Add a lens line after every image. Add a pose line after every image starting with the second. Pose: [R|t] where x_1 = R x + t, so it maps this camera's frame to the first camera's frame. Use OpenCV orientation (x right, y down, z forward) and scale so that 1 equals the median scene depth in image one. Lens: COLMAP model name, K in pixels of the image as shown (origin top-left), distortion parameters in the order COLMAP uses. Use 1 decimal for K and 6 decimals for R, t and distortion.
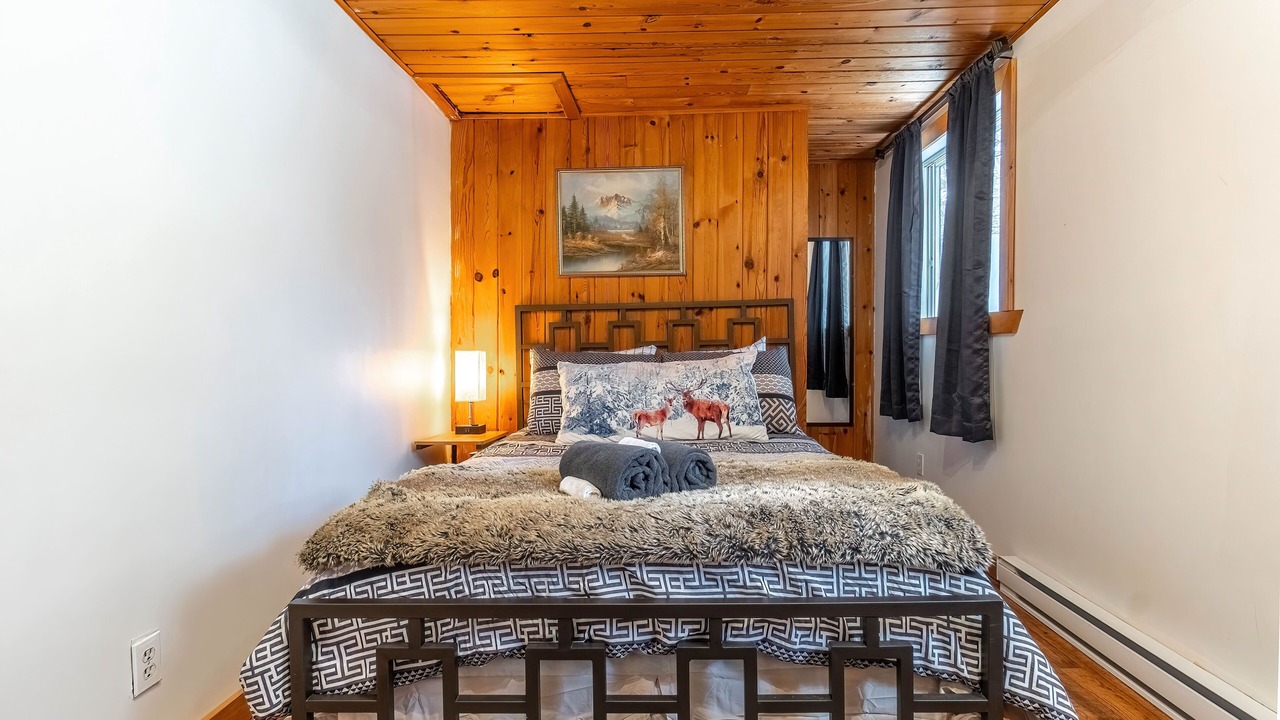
lens RADIAL K [[506.5, 0, 640.0], [0, 506.5, 360.0], [0, 0, 1]] dist [-0.000830, -0.000238]
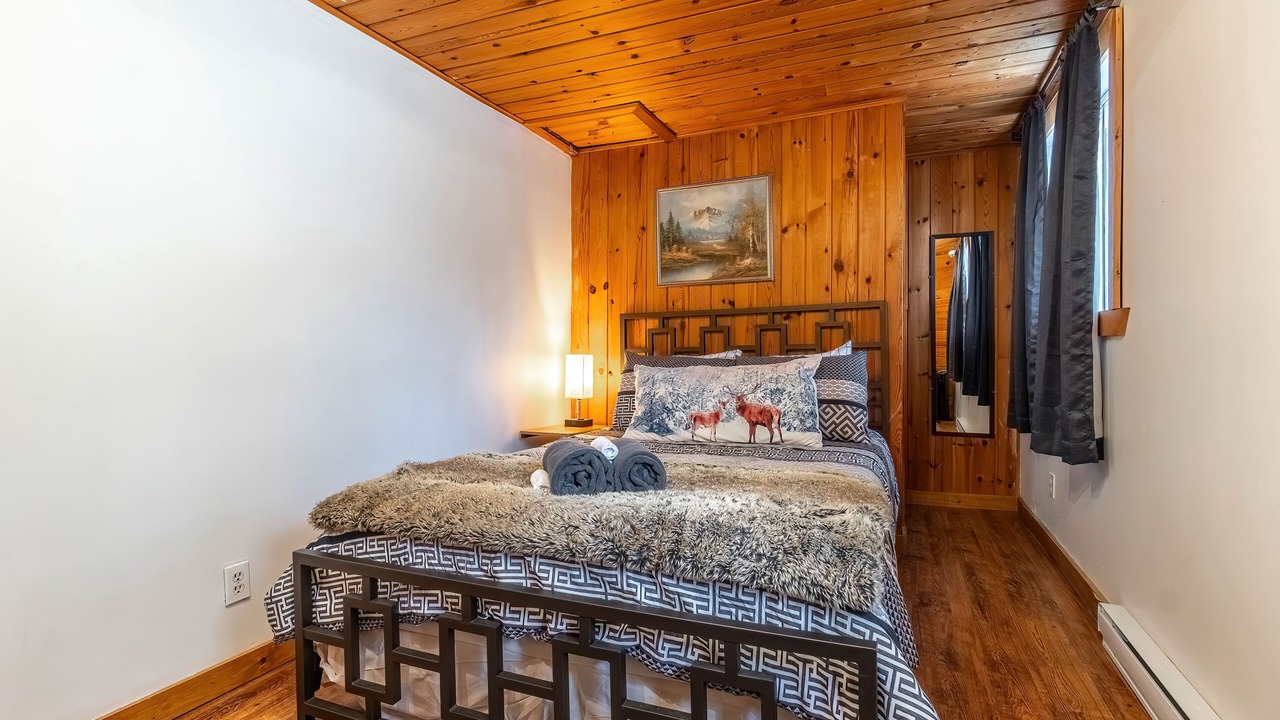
lens RADIAL K [[469.0, 0, 640.0], [0, 469.0, 360.0], [0, 0, 1]] dist [-0.004468, -0.000033]
pose [[0.958441, 0.006565, -0.285215, 0.171056], [-0.008036, 0.999960, -0.003987, -0.003700], [0.285178, 0.006113, 0.958455, 0.036361]]
